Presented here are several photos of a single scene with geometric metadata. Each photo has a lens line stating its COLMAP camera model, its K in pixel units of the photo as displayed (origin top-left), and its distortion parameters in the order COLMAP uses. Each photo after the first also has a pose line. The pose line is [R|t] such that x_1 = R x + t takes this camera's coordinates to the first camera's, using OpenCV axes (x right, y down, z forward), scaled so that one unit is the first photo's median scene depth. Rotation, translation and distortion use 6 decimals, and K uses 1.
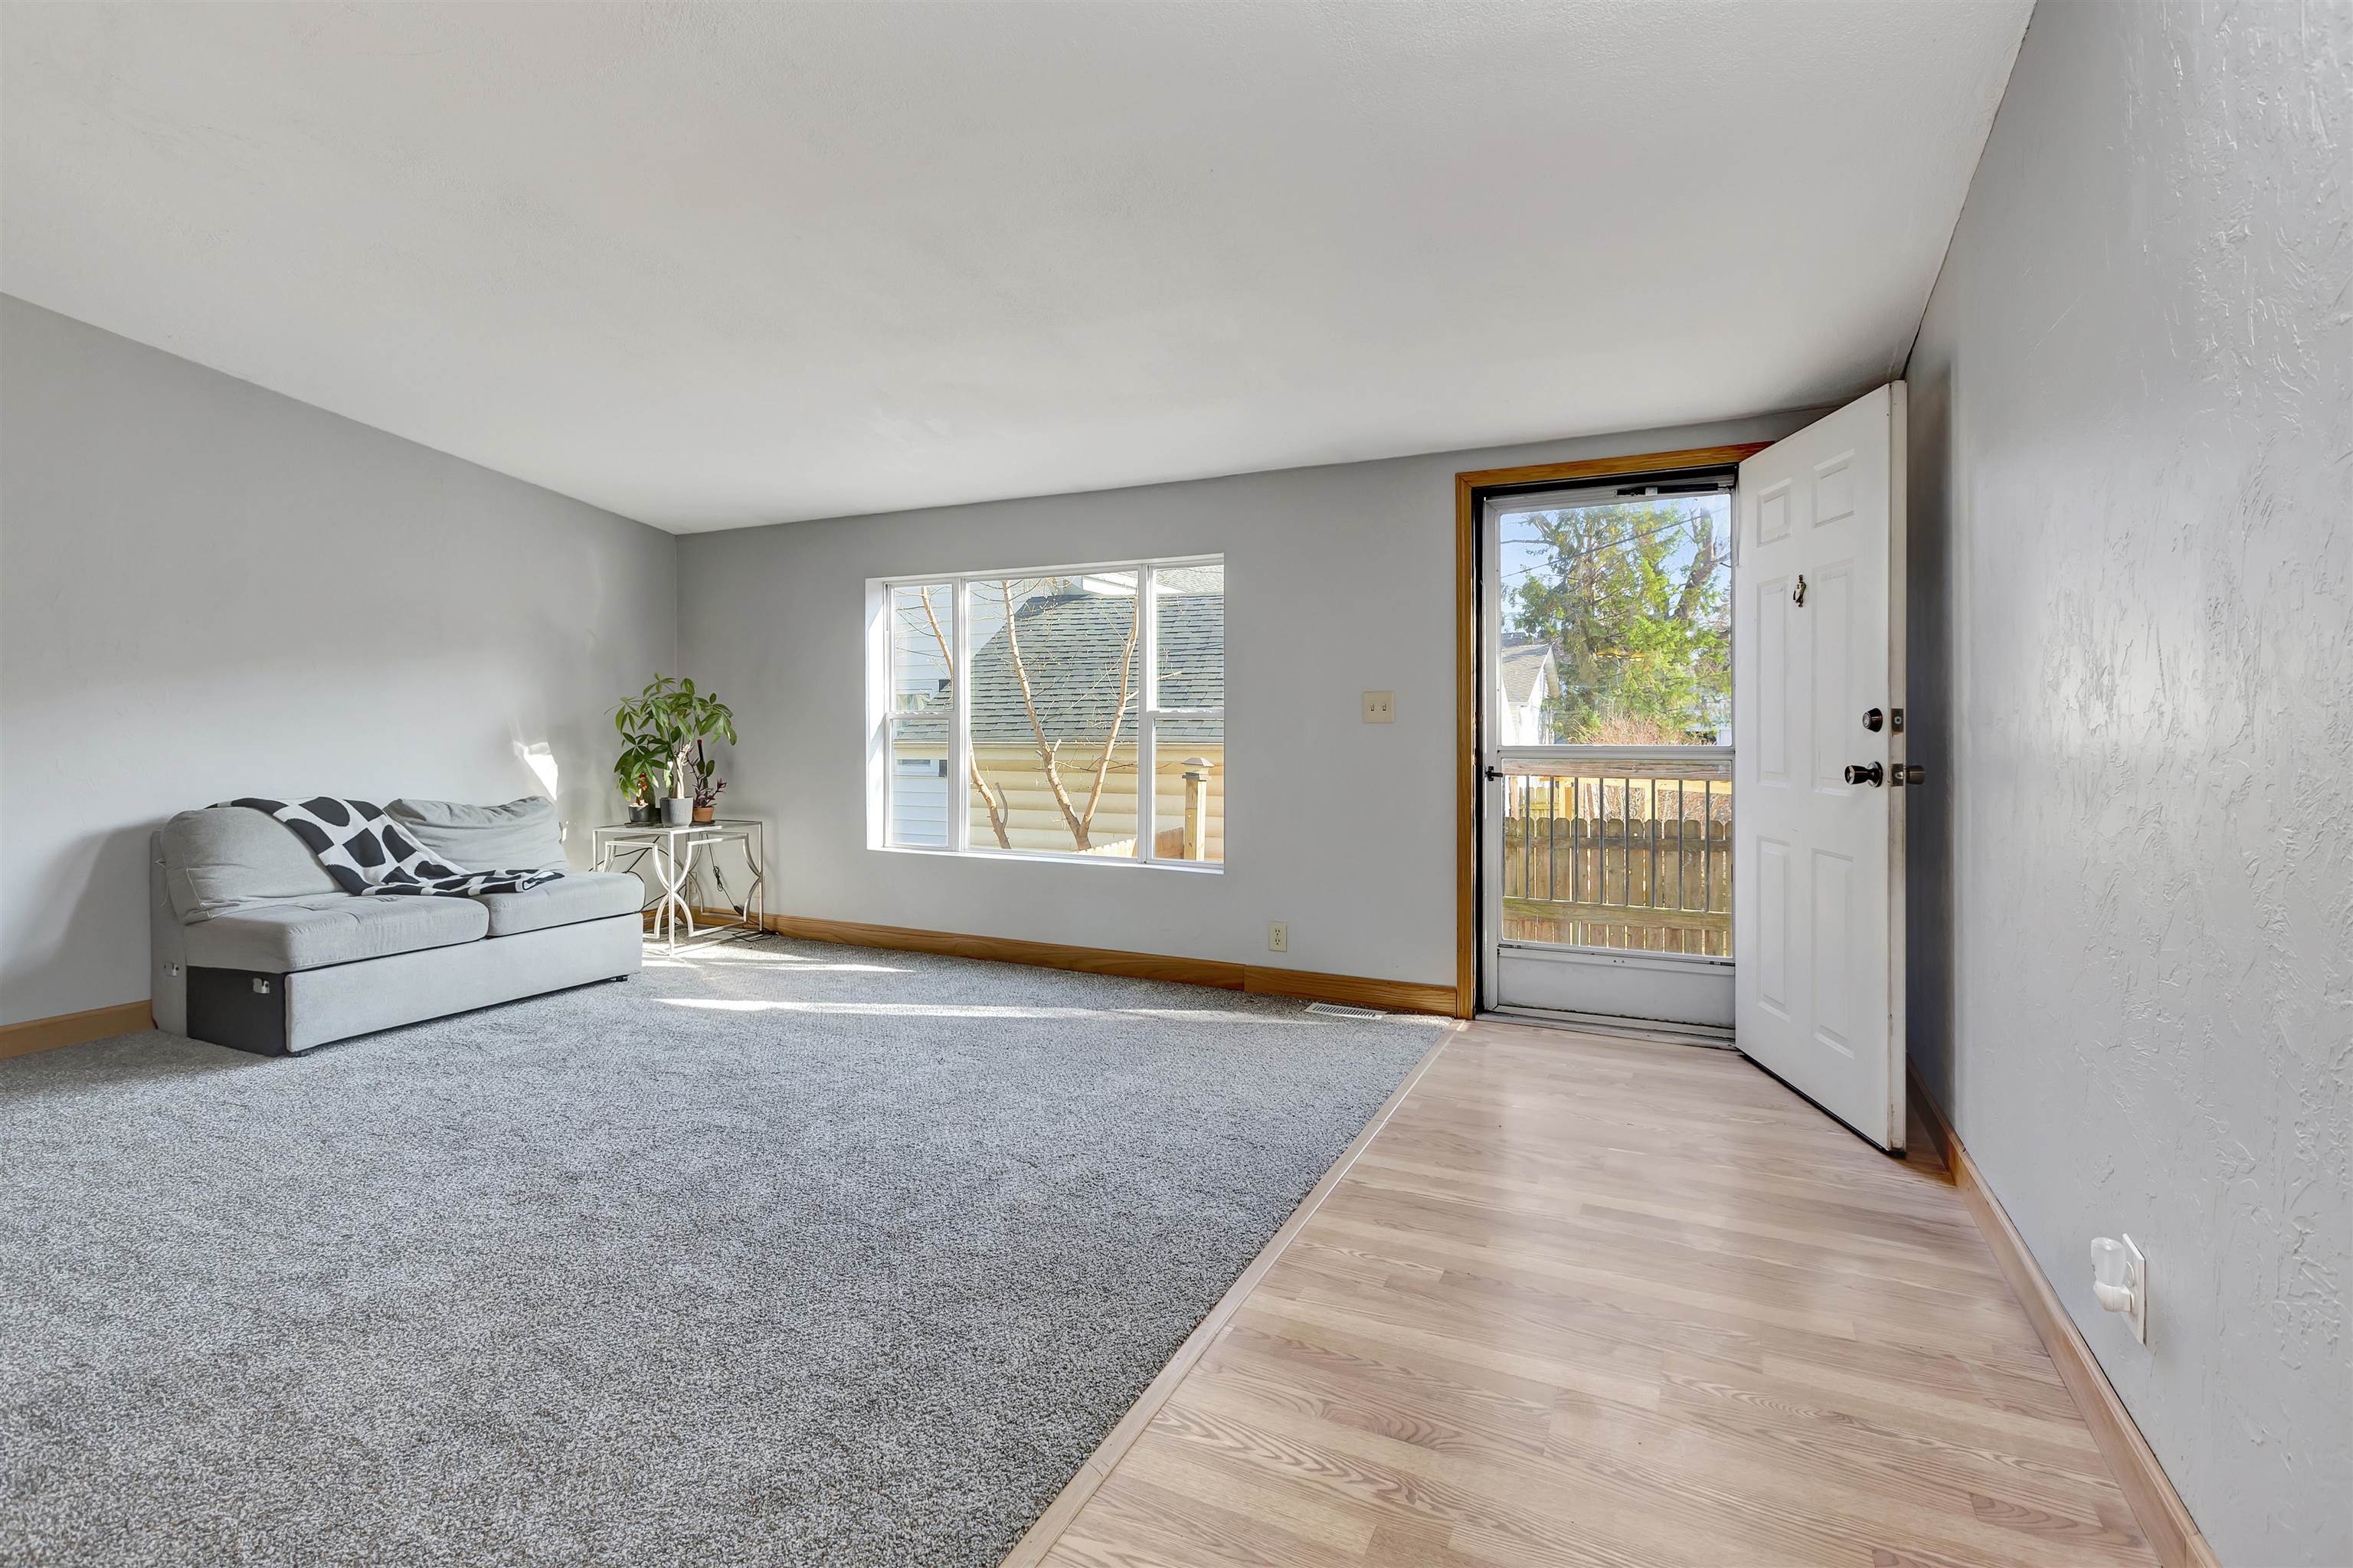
lens RADIAL K [[1083.9, 0, 1176.5], [0, 1083.9, 784.0], [0, 0, 1]] dist [-0.003670, -0.000056]
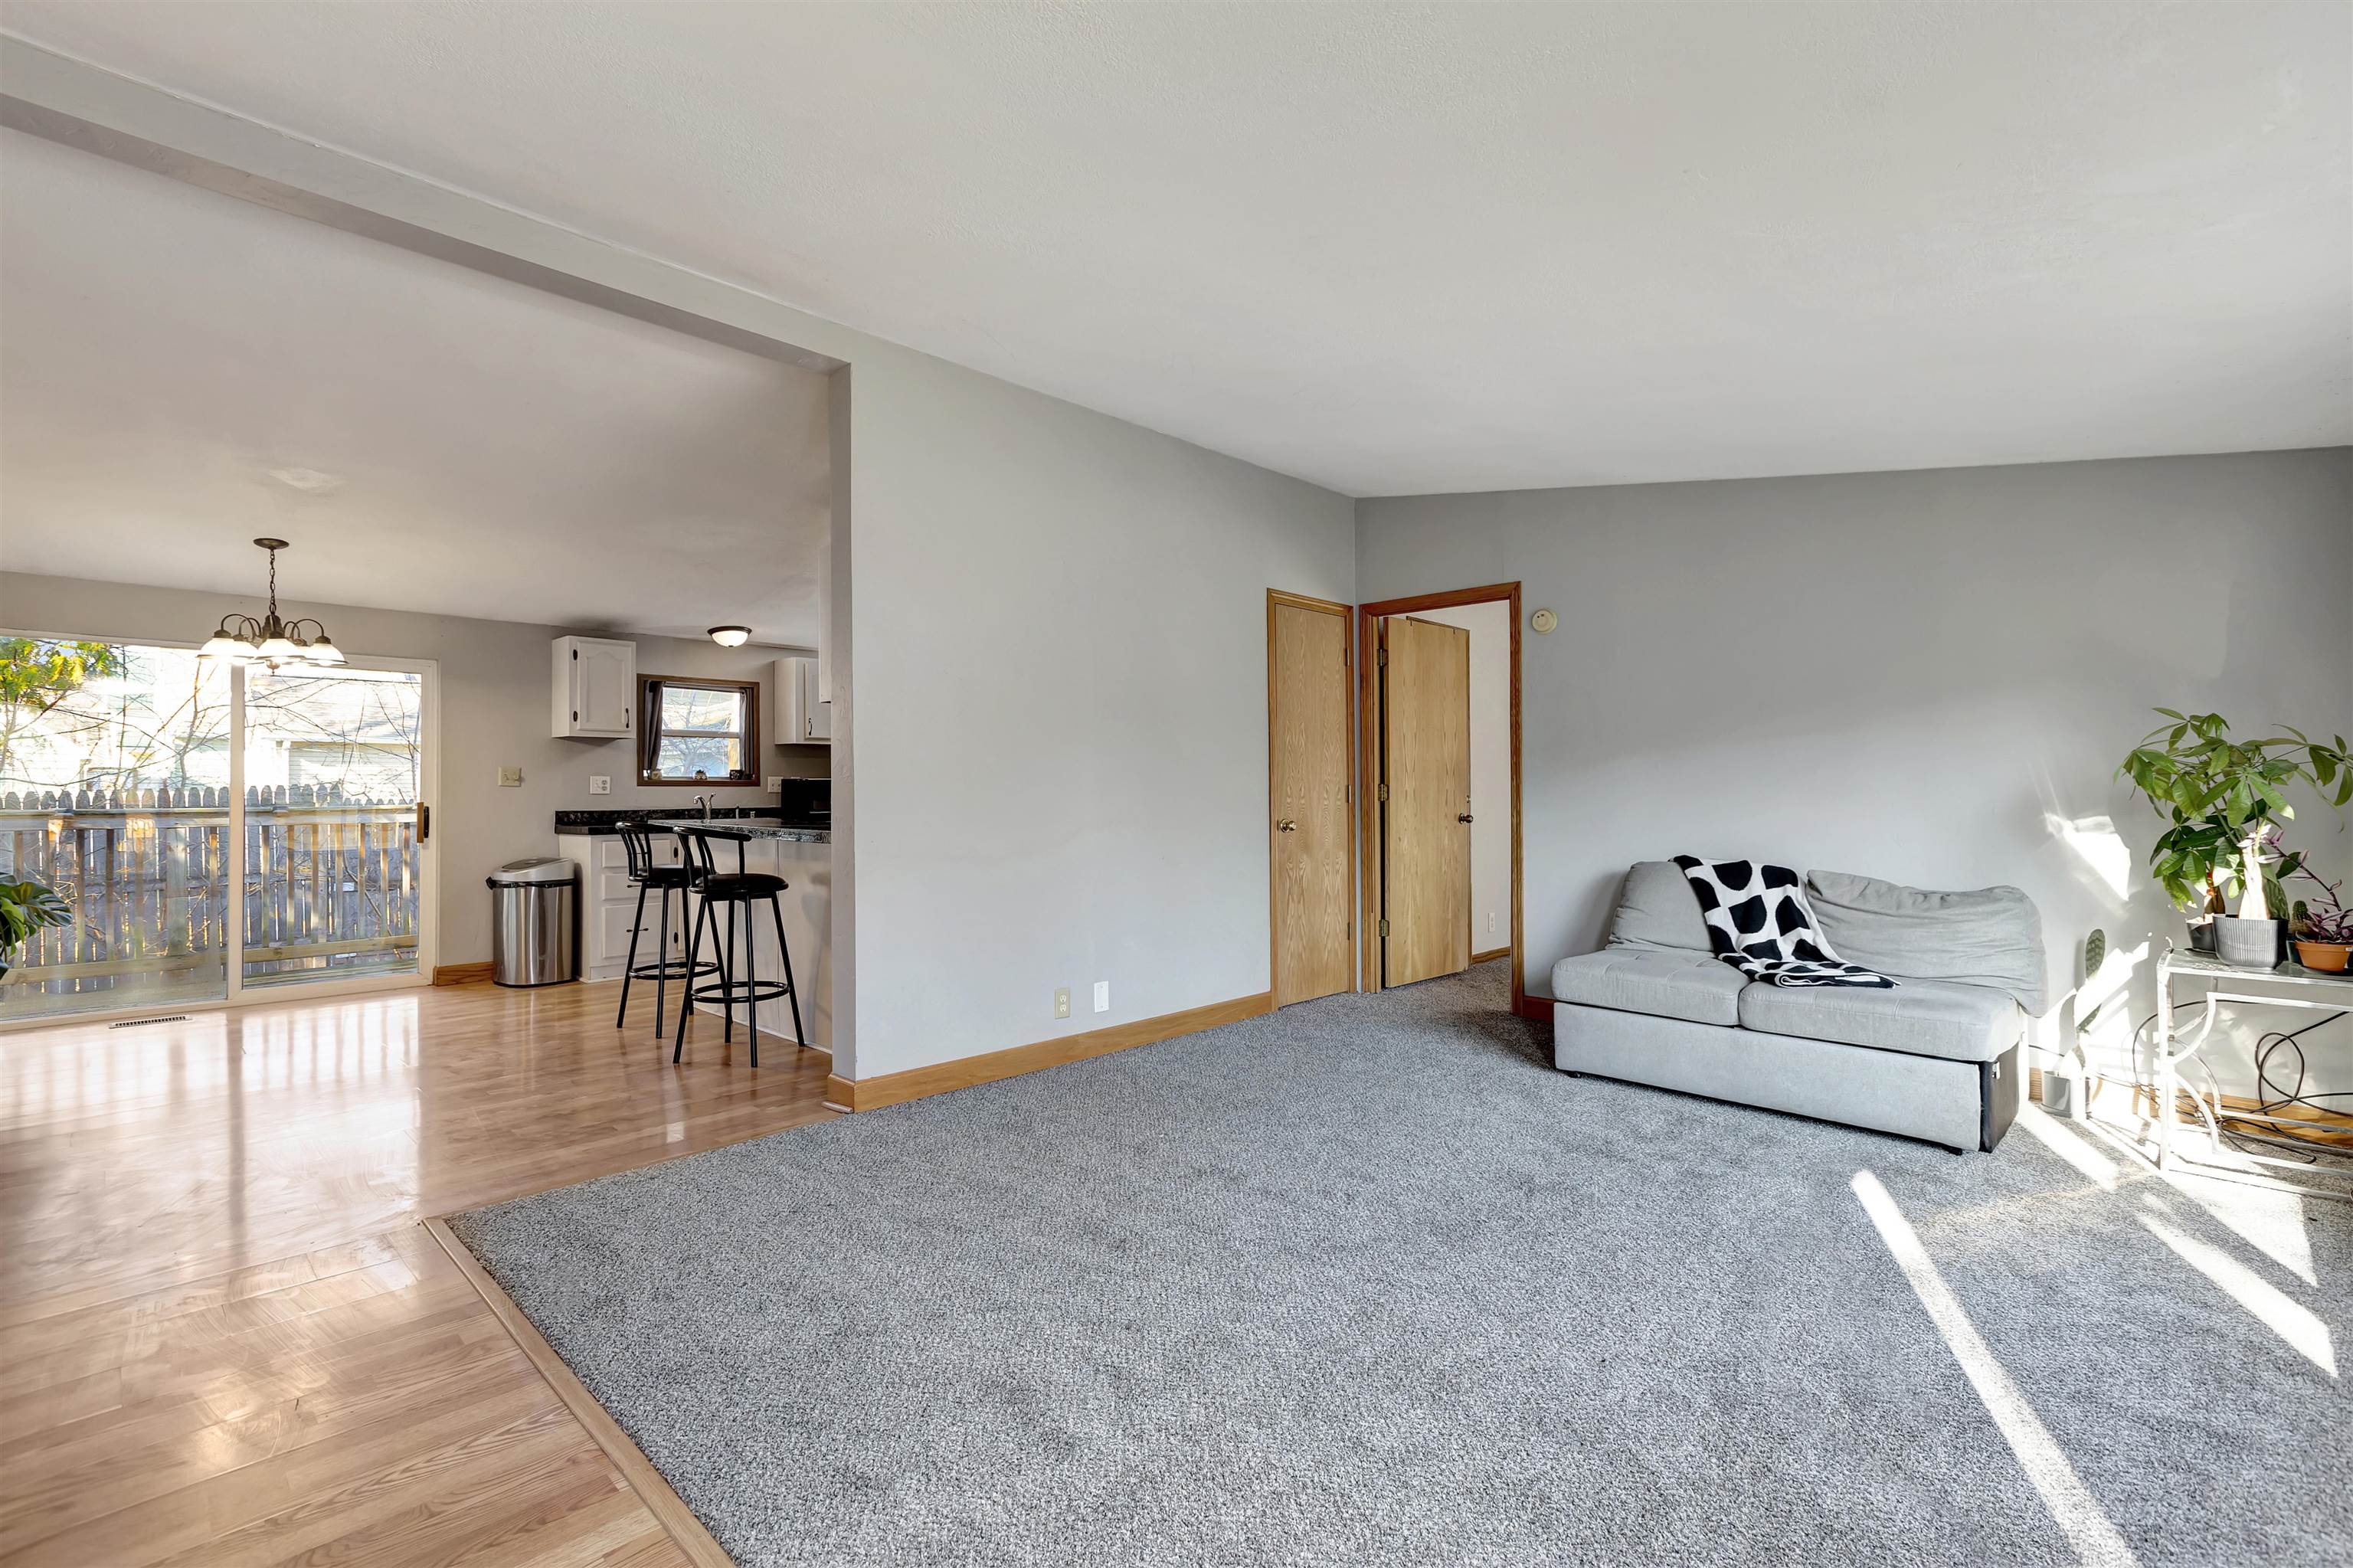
lens RADIAL K [[1066.5, 0, 1176.5], [0, 1066.5, 784.0], [0, 0, 1]] dist [0.001903, 0.000348]
pose [[-0.320121, -0.002935, -0.947372, 0.355937], [-0.052267, 0.998527, 0.014568, -0.048475], [0.945934, 0.054179, -0.319803, 0.819671]]
